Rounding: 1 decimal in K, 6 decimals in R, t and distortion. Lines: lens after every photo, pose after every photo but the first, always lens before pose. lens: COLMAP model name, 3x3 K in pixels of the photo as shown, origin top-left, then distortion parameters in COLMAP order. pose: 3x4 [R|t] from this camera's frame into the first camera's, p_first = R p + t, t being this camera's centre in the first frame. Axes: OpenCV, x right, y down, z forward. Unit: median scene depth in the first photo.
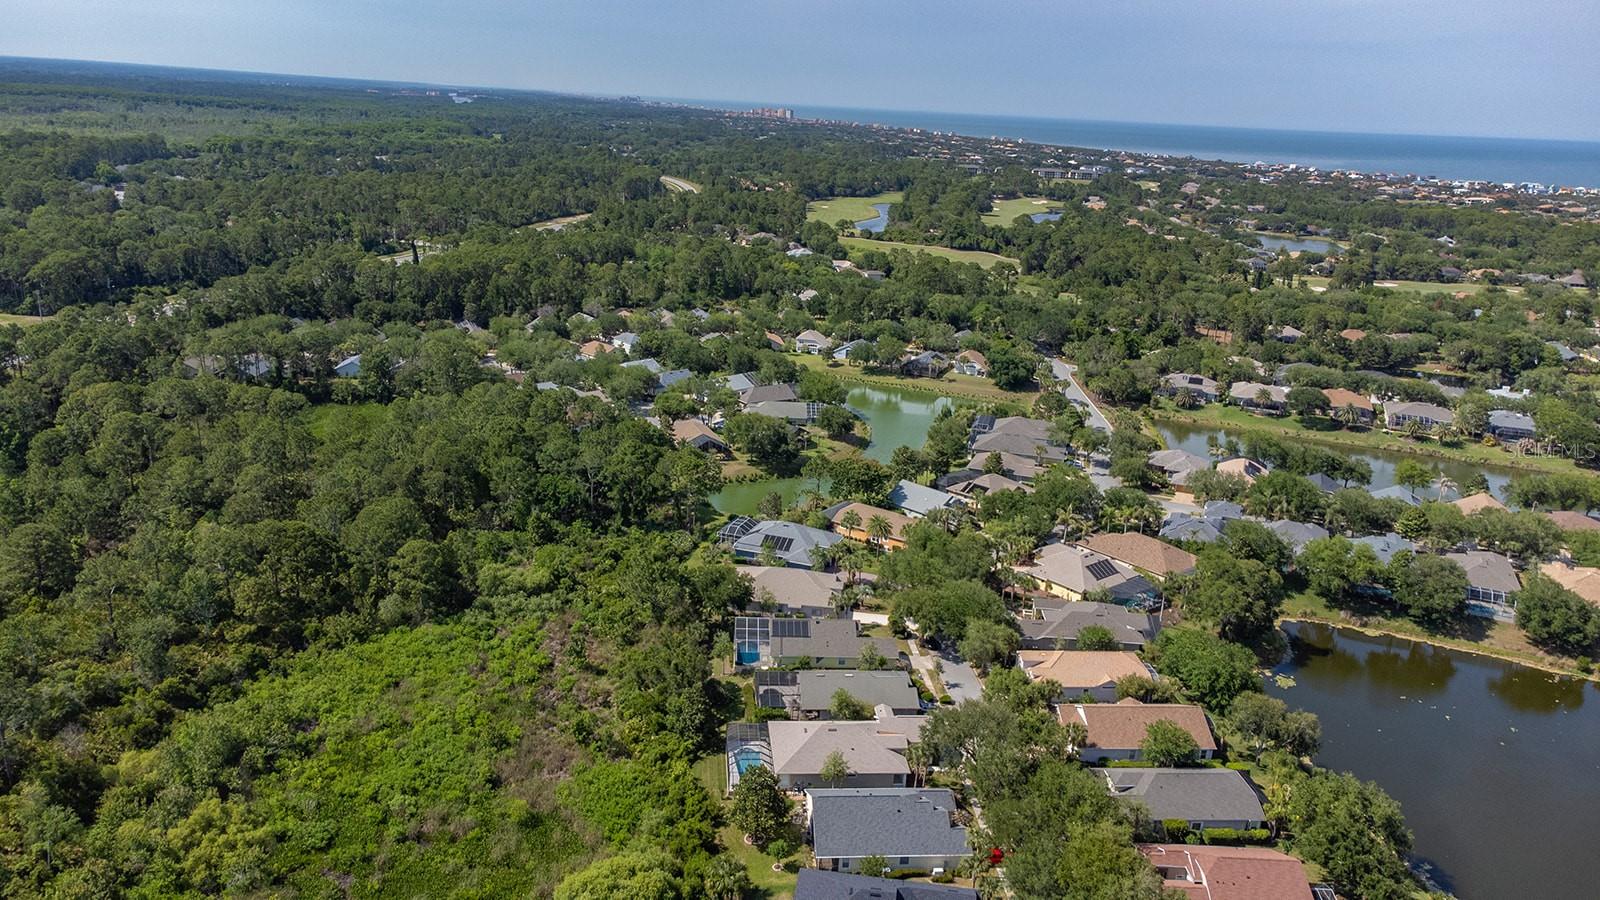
lens RADIAL K [[1188.0, 0, 800.0], [0, 1188.0, 450.0], [0, 0, 1]] dist [0.021872, 0.059396]
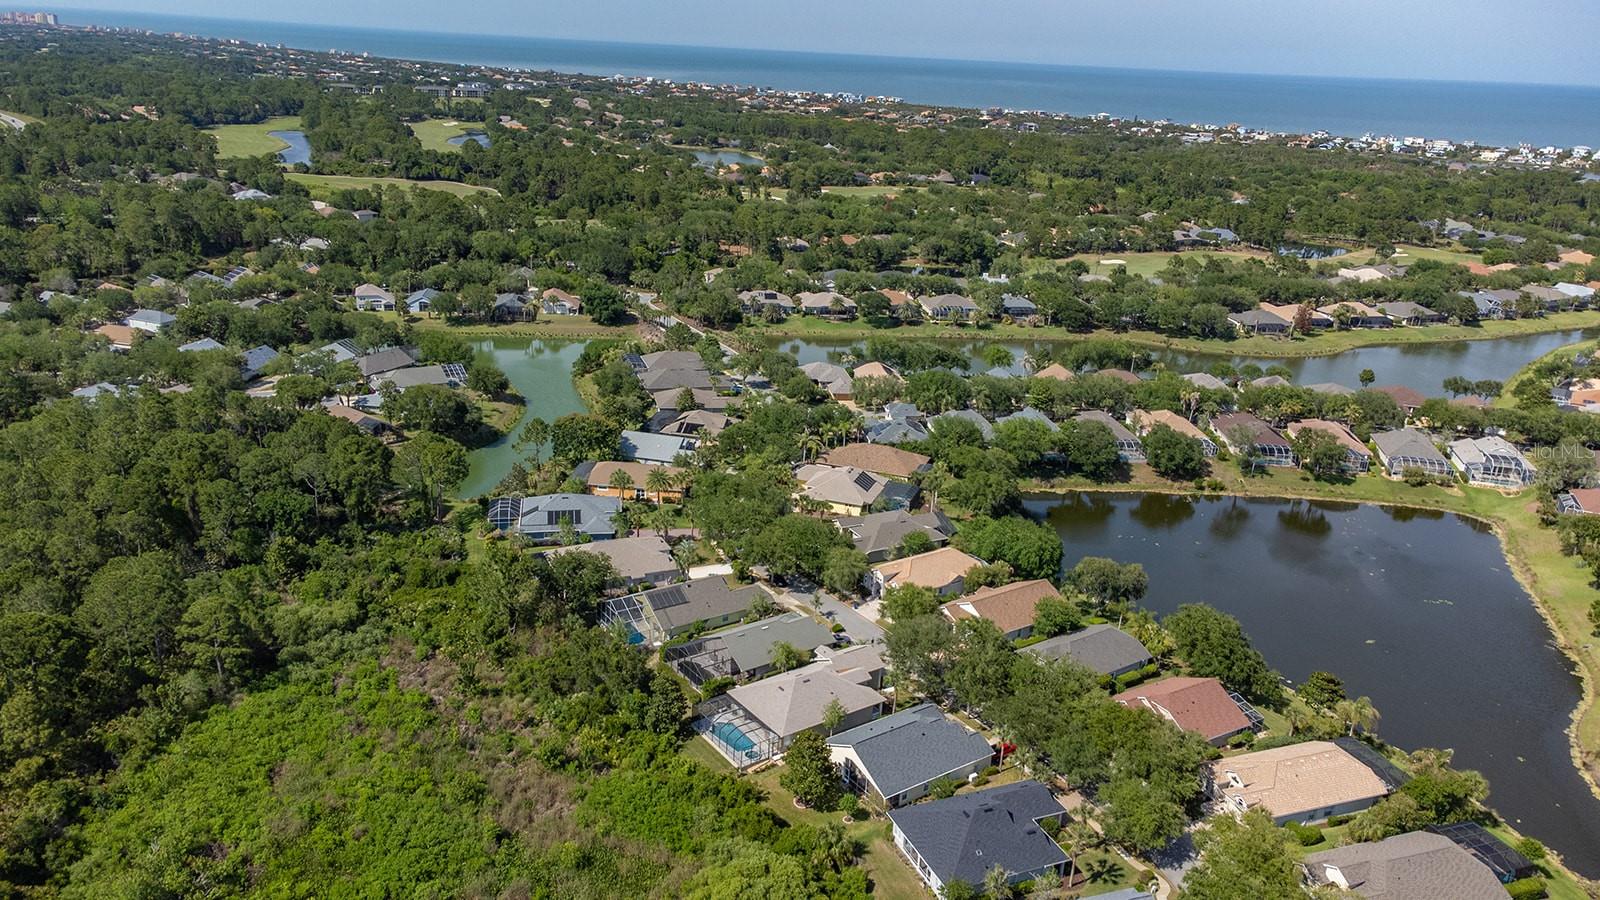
lens RADIAL K [[1188.0, 0, 800.0], [0, 1188.0, 450.0], [0, 0, 1]] dist [0.021872, 0.059396]
pose [[0.862687, -0.170798, 0.476024, -0.202013], [0.138012, 0.985027, 0.103314, -0.031618], [-0.486542, -0.023430, 0.873343, 0.052737]]
